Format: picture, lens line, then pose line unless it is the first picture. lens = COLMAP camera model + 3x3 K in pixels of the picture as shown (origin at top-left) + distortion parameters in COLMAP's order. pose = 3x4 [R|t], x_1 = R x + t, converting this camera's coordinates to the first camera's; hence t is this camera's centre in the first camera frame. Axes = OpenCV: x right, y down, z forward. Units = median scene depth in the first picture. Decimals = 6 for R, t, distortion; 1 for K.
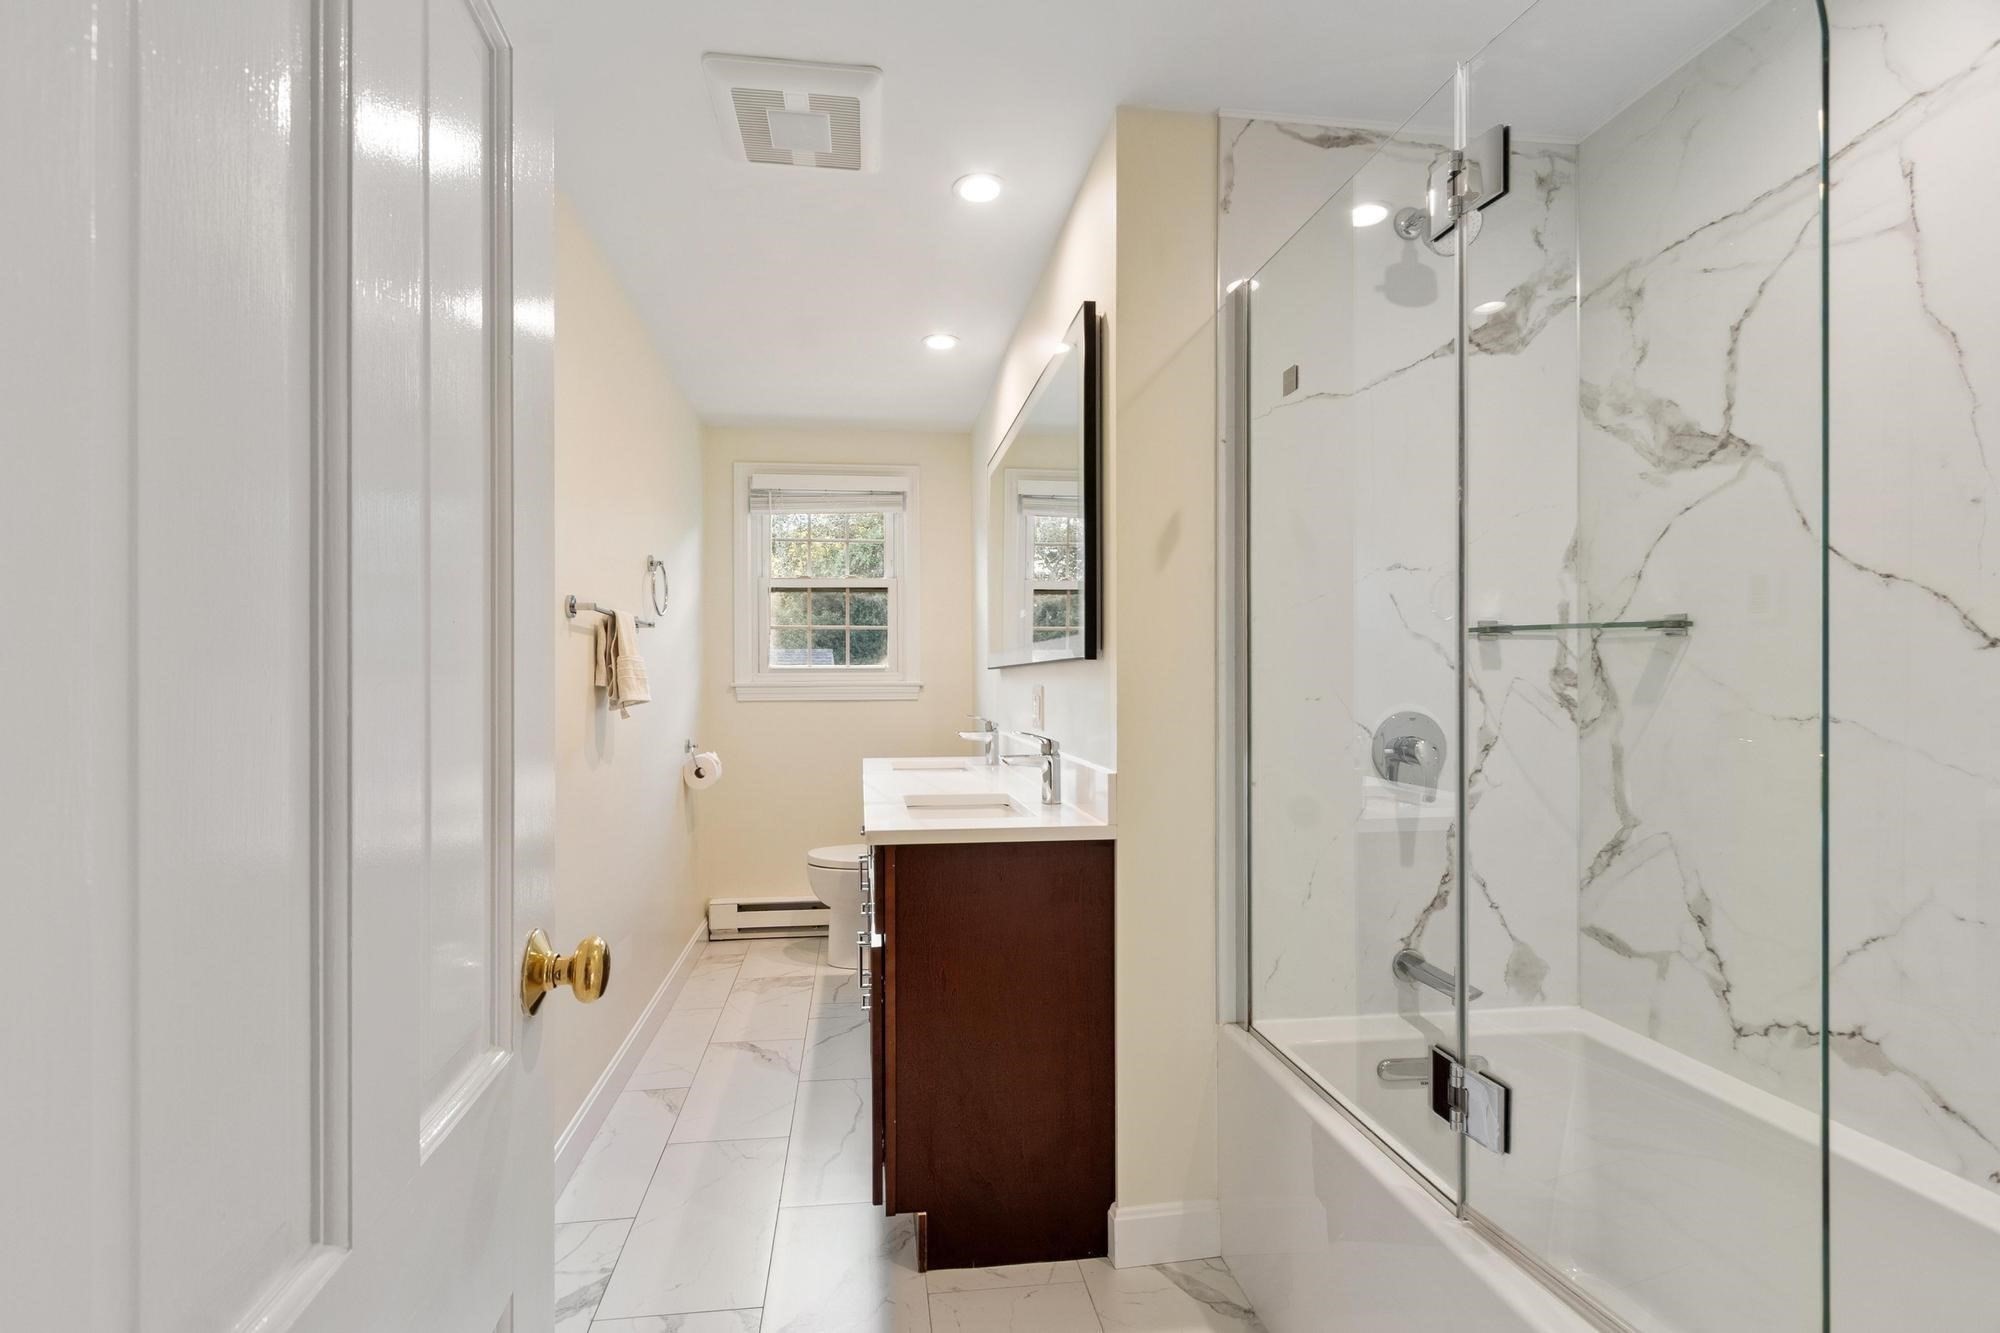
lens RADIAL K [[880.6, 0, 999.5], [0, 880.6, 680.1], [0, 0, 1]] dist [0.002109, -0.000983]
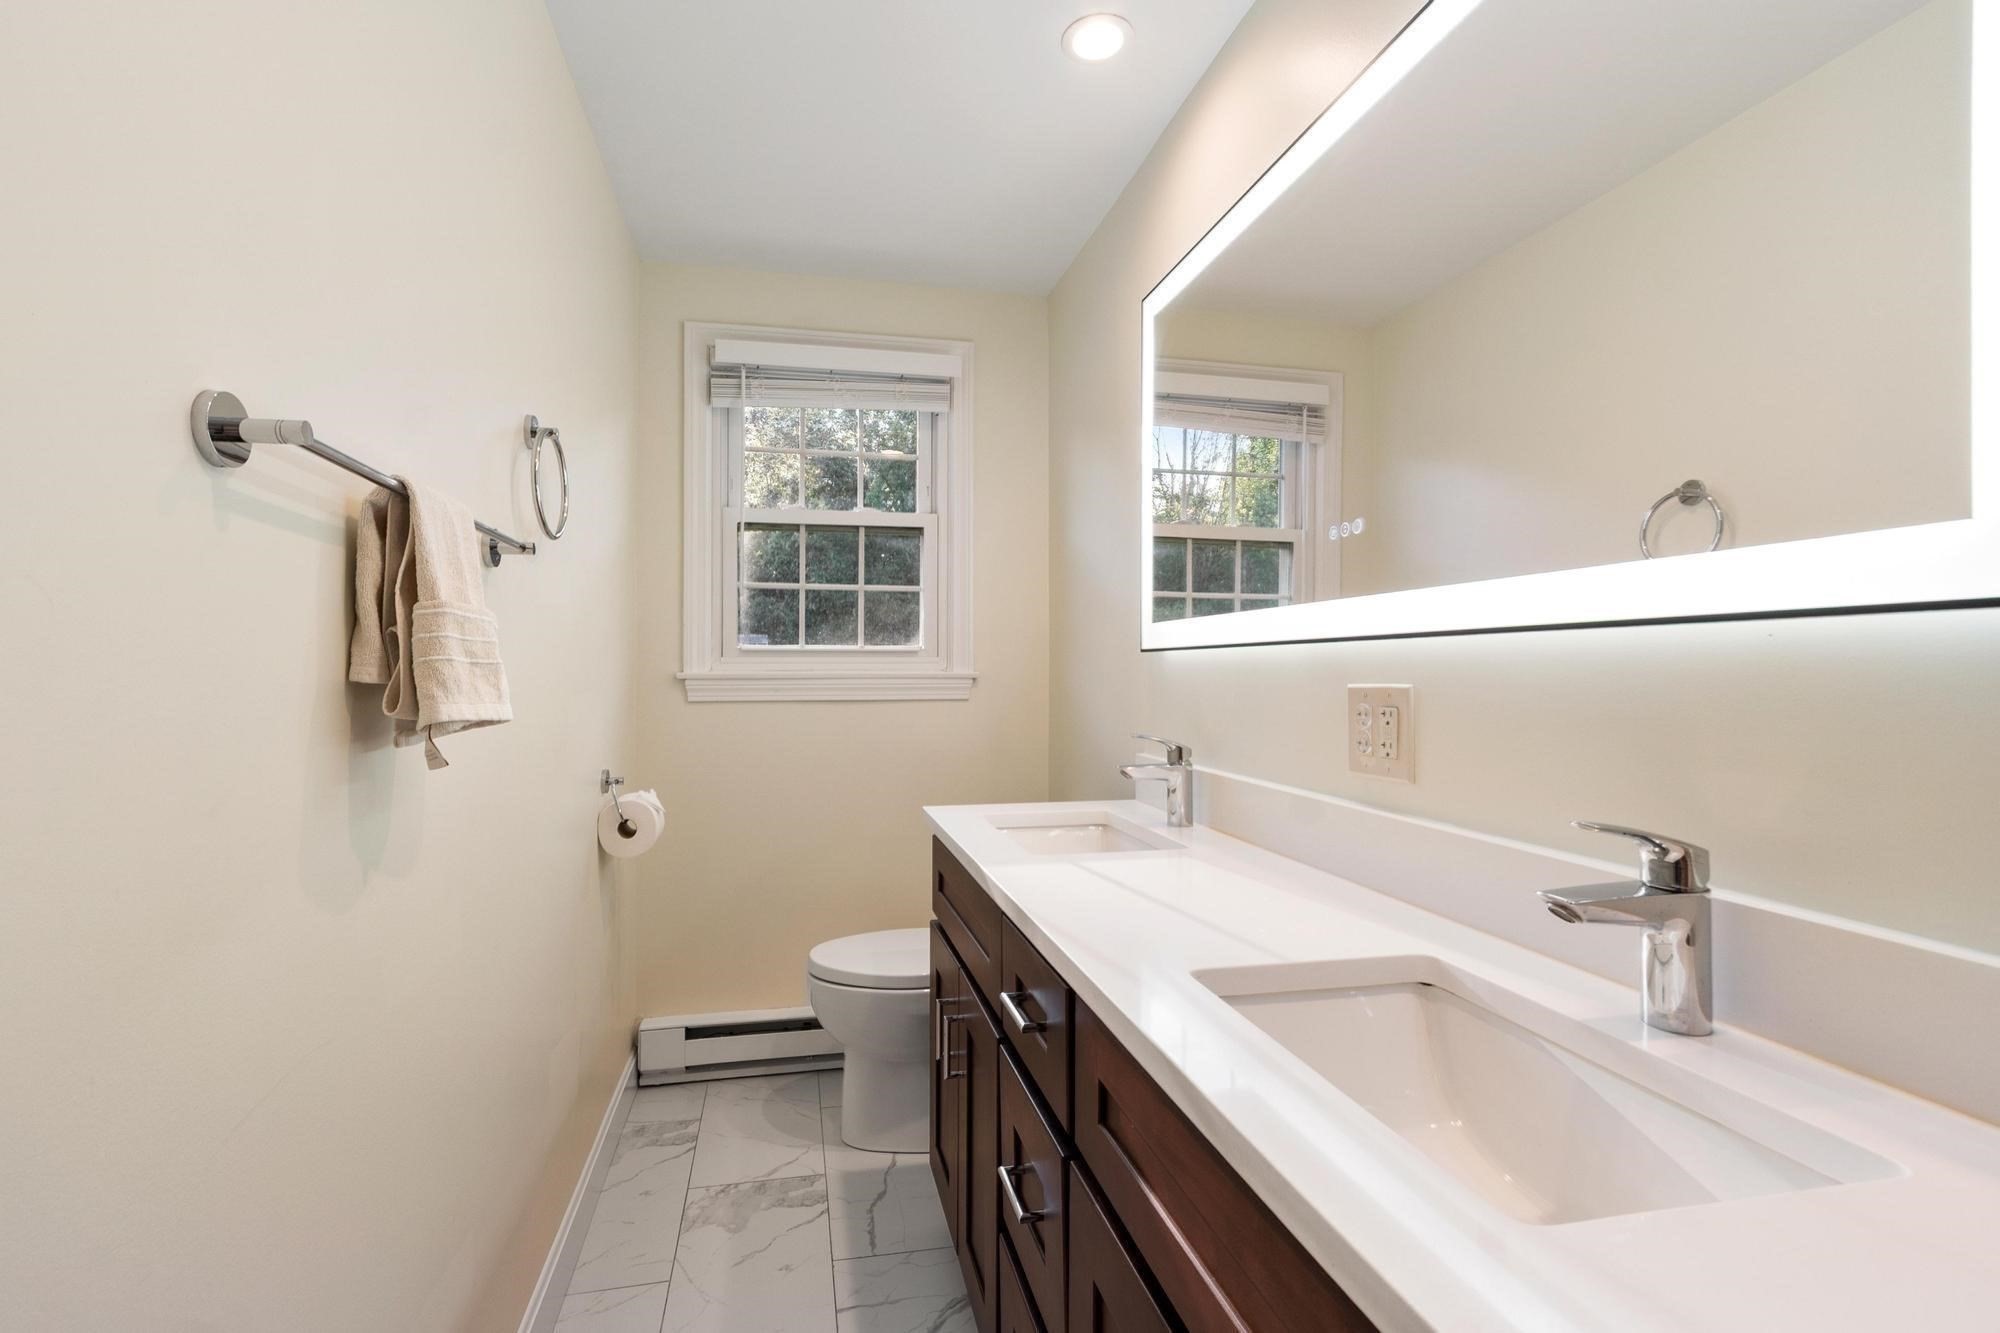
lens RADIAL K [[880.6, 0, 987.8], [0, 880.6, 659.3], [0, 0, 1]] dist [0.002109, -0.000983]
pose [[0.997692, 0.004917, 0.067728, -0.218849], [-0.004205, 0.999934, -0.010650, -0.000220], [-0.067776, 0.010340, 0.997647, 0.619577]]
